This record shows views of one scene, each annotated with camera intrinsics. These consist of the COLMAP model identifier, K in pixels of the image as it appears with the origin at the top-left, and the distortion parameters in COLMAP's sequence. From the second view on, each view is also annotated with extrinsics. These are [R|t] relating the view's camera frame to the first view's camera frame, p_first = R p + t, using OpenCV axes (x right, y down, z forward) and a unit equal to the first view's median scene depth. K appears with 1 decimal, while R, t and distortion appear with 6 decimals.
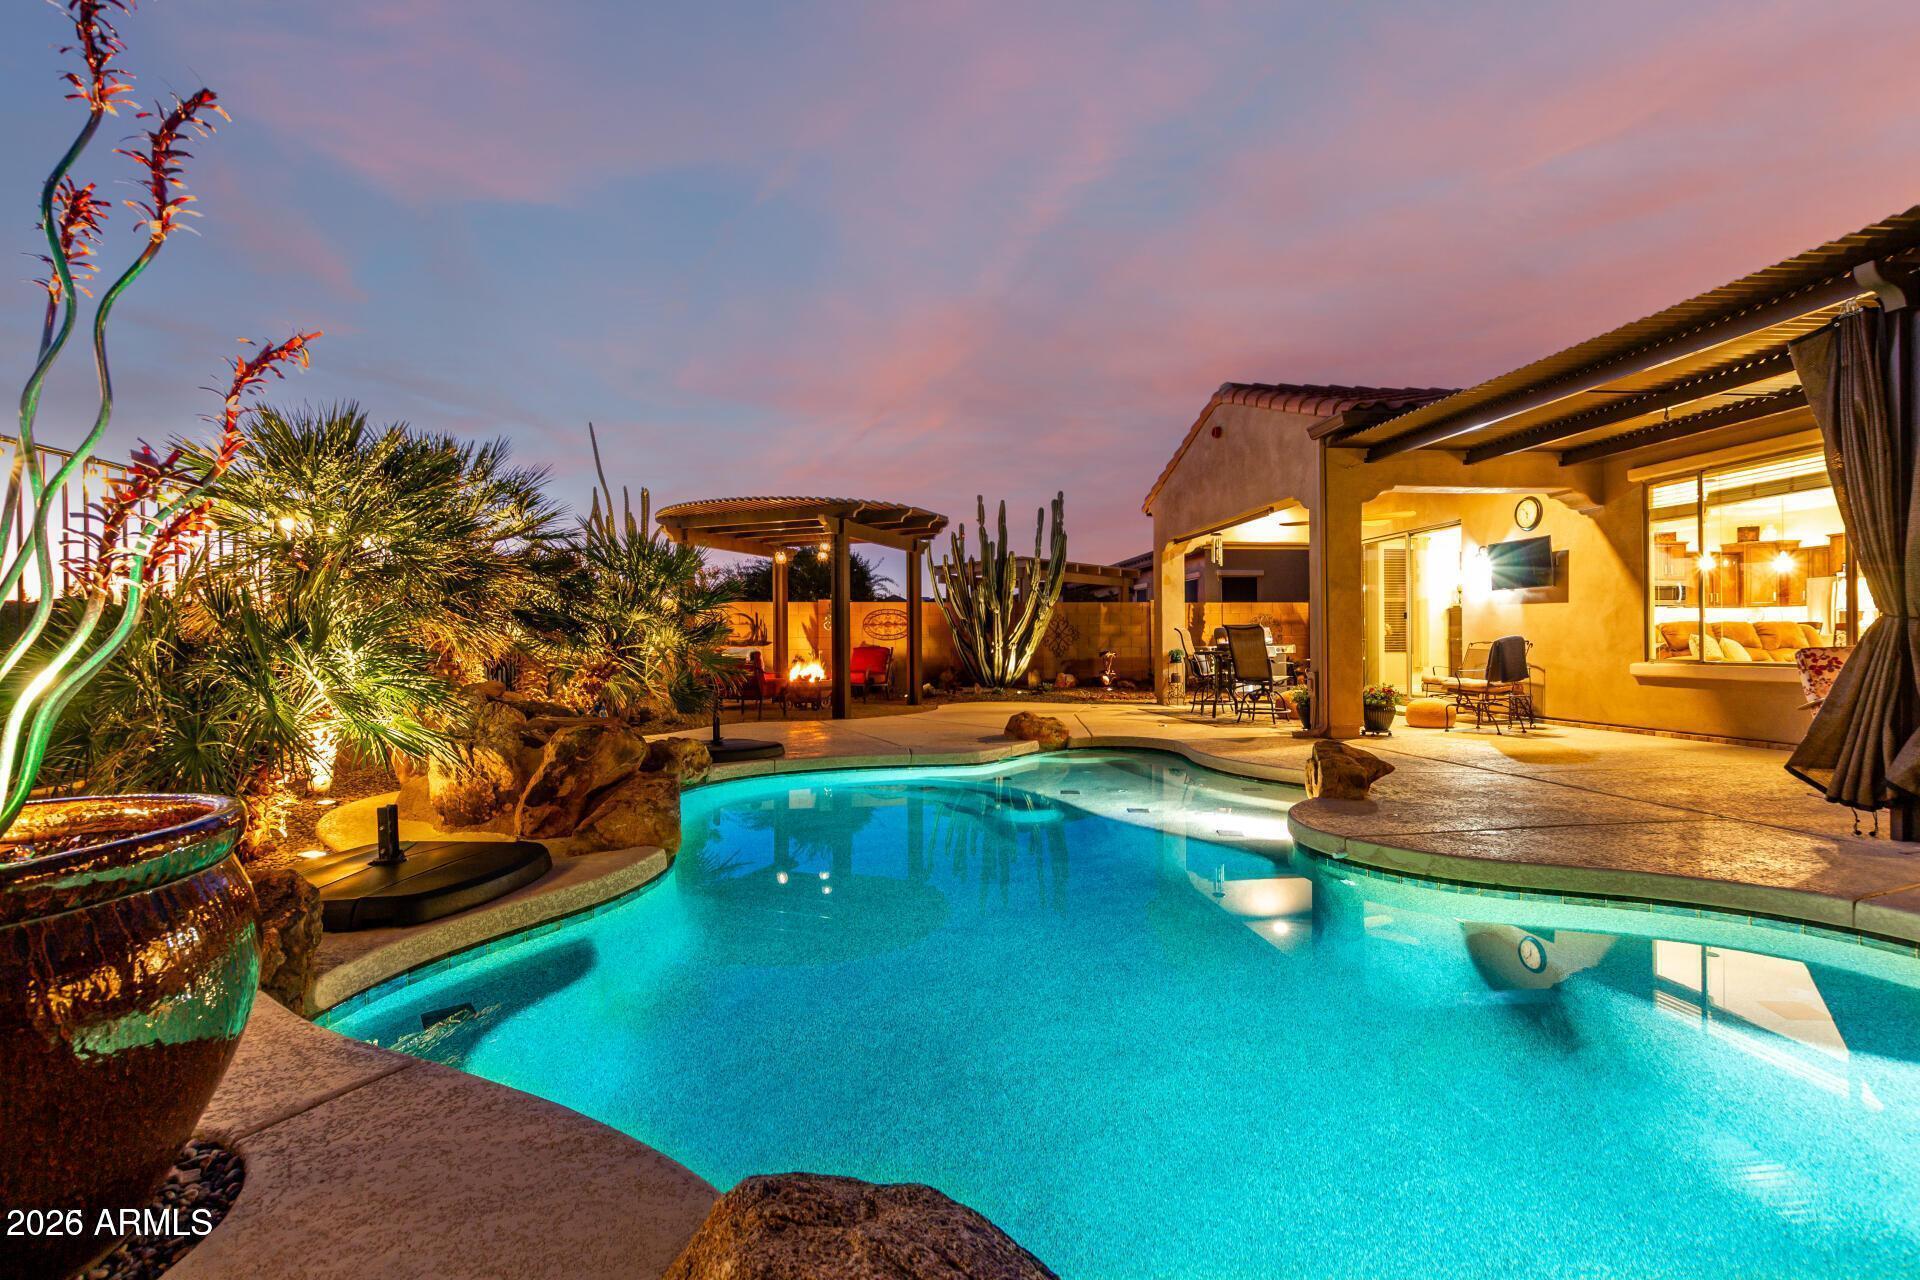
lens RADIAL K [[864.5, 0, 965.1], [0, 864.5, 647.8], [0, 0, 1]] dist [0.000173, -0.000023]
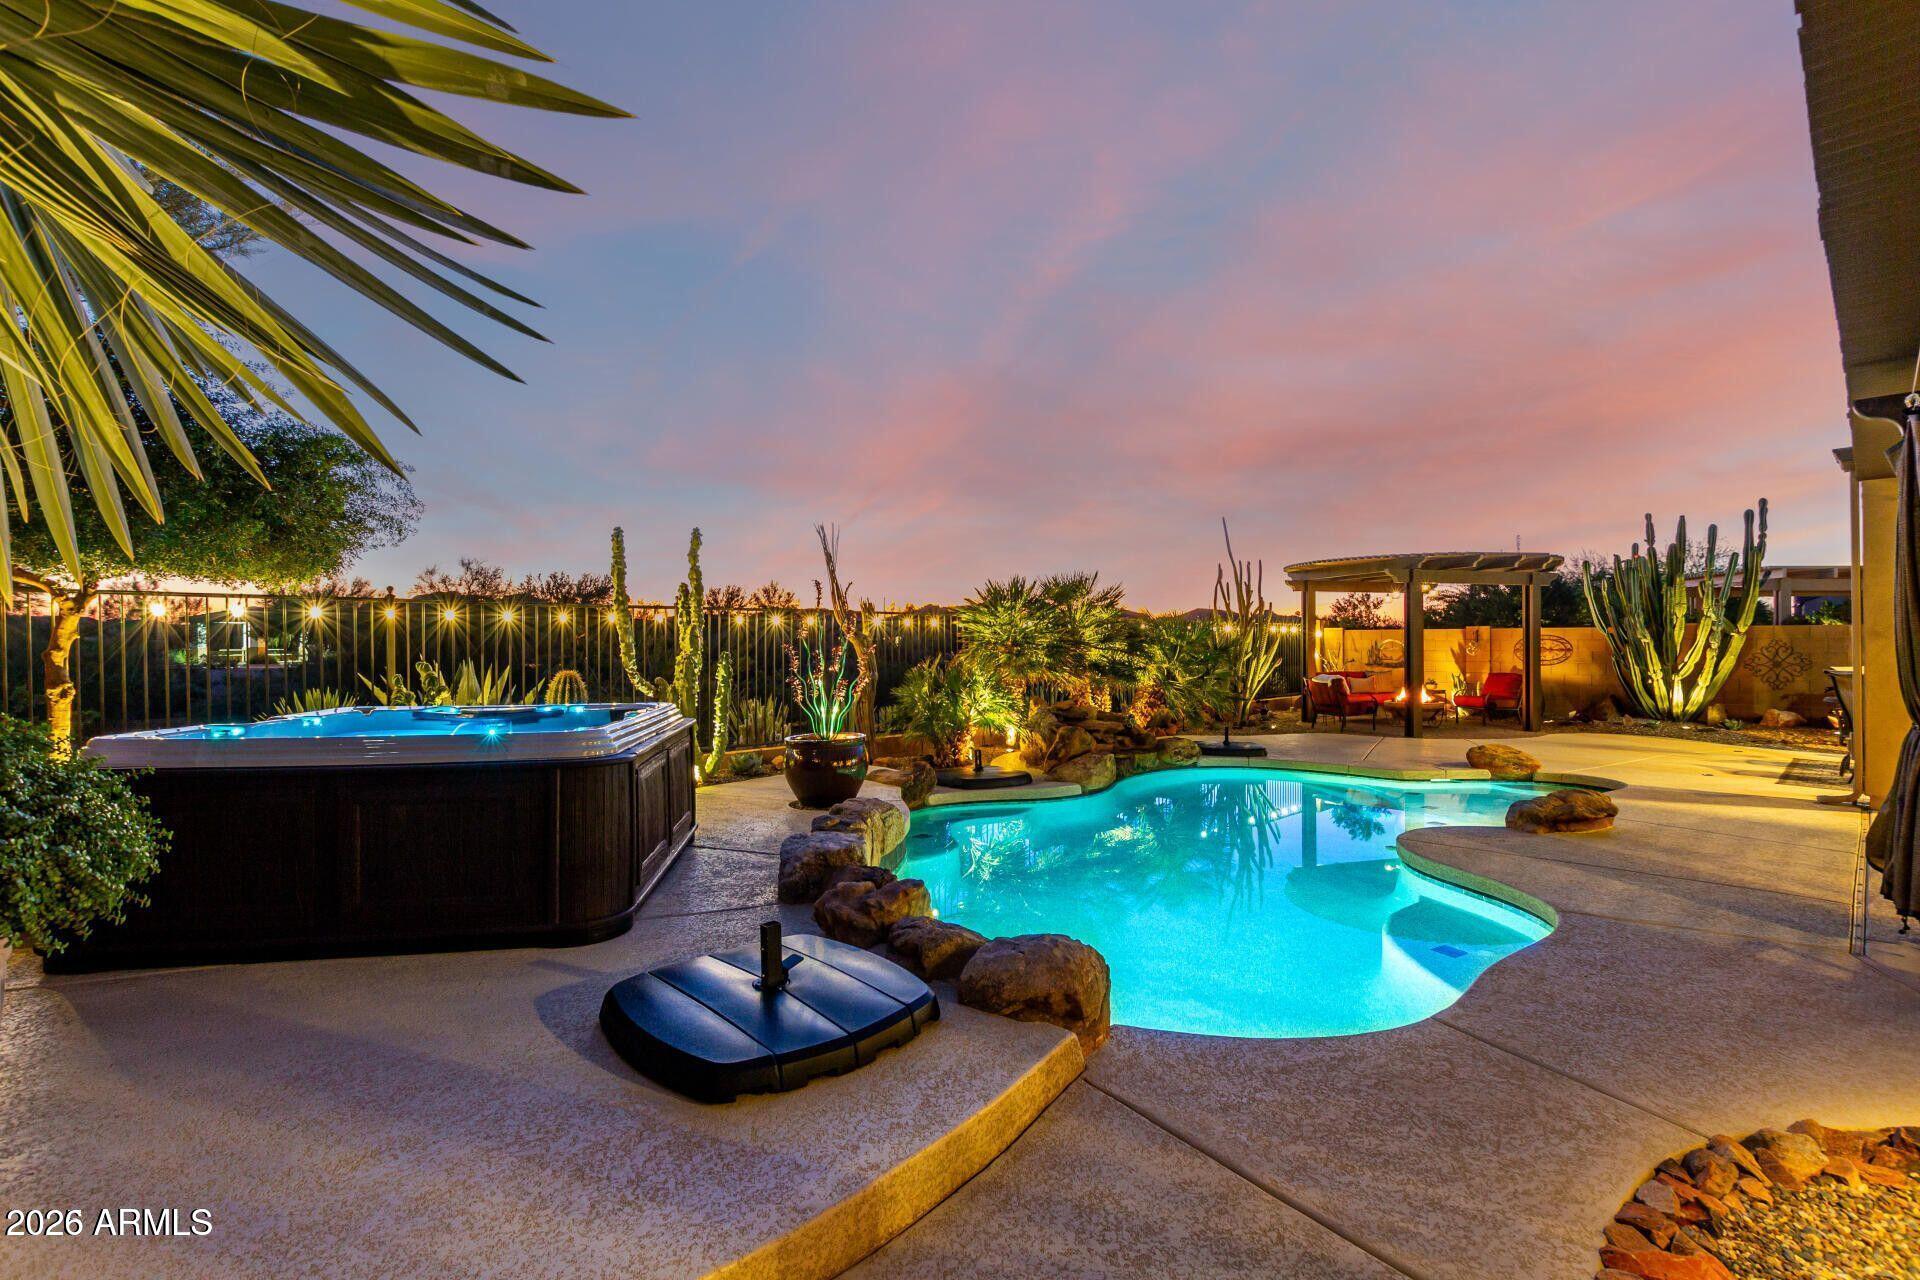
lens RADIAL K [[864.5, 0, 966.3], [0, 864.5, 638.1], [0, 0, 1]] dist [0.000173, -0.000023]
pose [[0.597333, 0.000227, -0.801993, 0.434858], [-0.004272, 0.999987, -0.002899, -0.047633], [0.801982, 0.005158, 0.597326, -0.198182]]
